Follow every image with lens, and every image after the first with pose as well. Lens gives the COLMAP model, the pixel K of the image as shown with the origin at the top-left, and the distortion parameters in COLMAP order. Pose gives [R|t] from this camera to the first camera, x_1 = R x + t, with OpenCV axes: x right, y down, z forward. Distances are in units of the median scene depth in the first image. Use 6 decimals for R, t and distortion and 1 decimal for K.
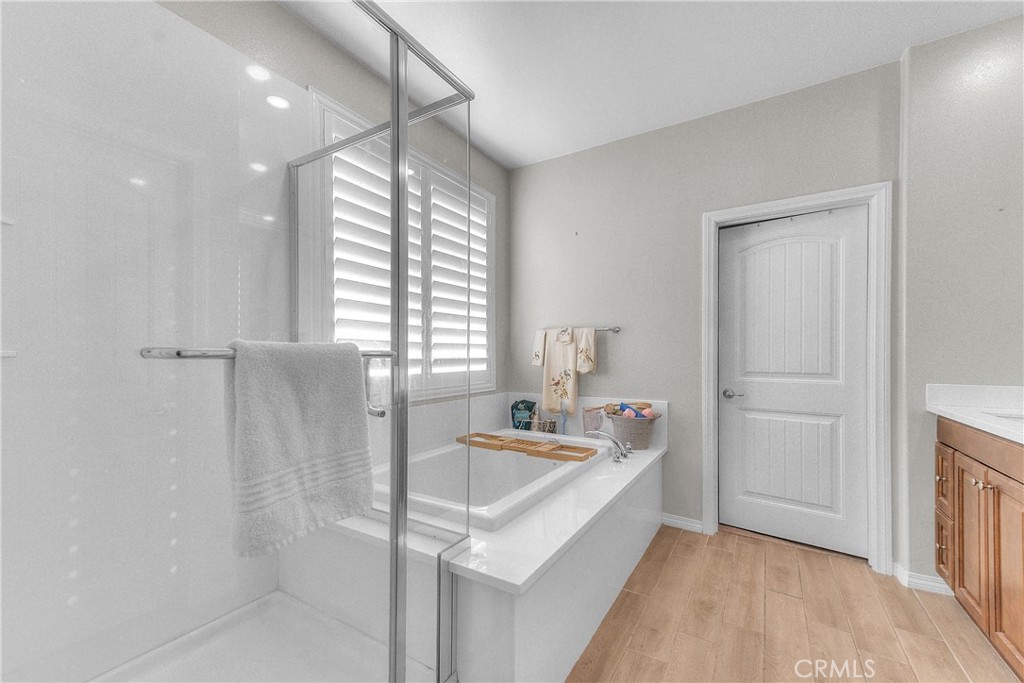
lens RADIAL K [[441.8, 0, 473.5], [0, 441.8, 361.9], [0, 0, 1]] dist [0.019976, -0.000132]
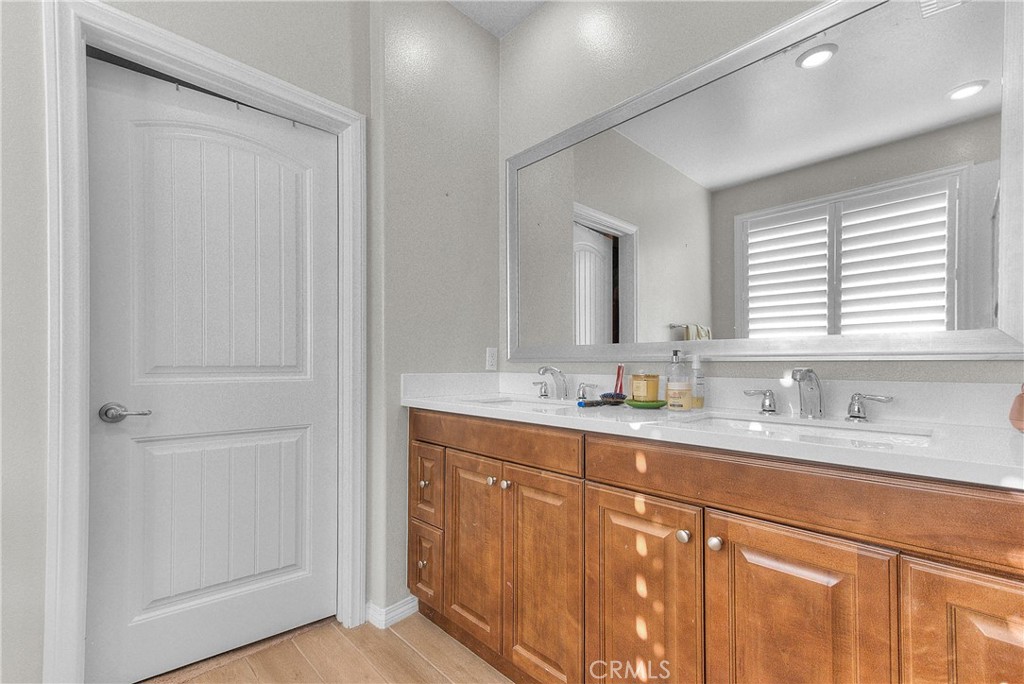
lens RADIAL K [[430.8, 0, 511.3], [0, 430.8, 358.4], [0, 0, 1]] dist [0.020707, -0.000123]
pose [[0.172754, 0.008140, 0.984931, 0.180526], [0.015917, 0.999812, -0.011055, 0.024154], [-0.984836, 0.017587, 0.172592, 0.488643]]
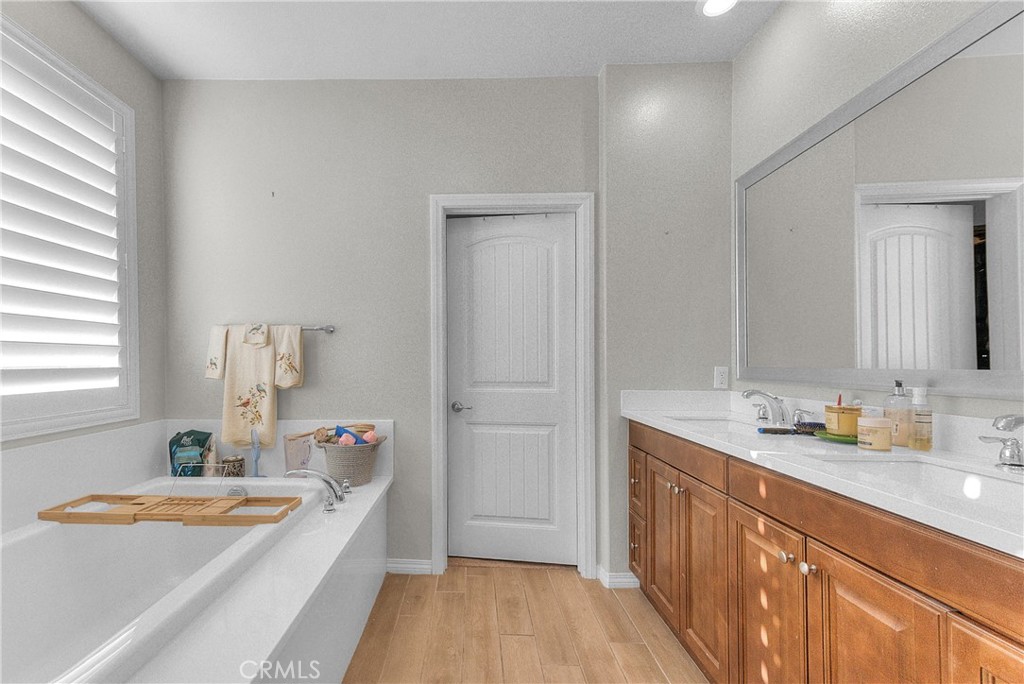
lens RADIAL K [[441.8, 0, 473.5], [0, 441.8, 362.4], [0, 0, 1]] dist [0.019976, -0.000132]
pose [[0.821105, 0.000453, 0.570777, 0.099168], [0.009150, 0.999861, -0.013956, -0.003631], [-0.570704, 0.016683, 0.820987, 0.257606]]
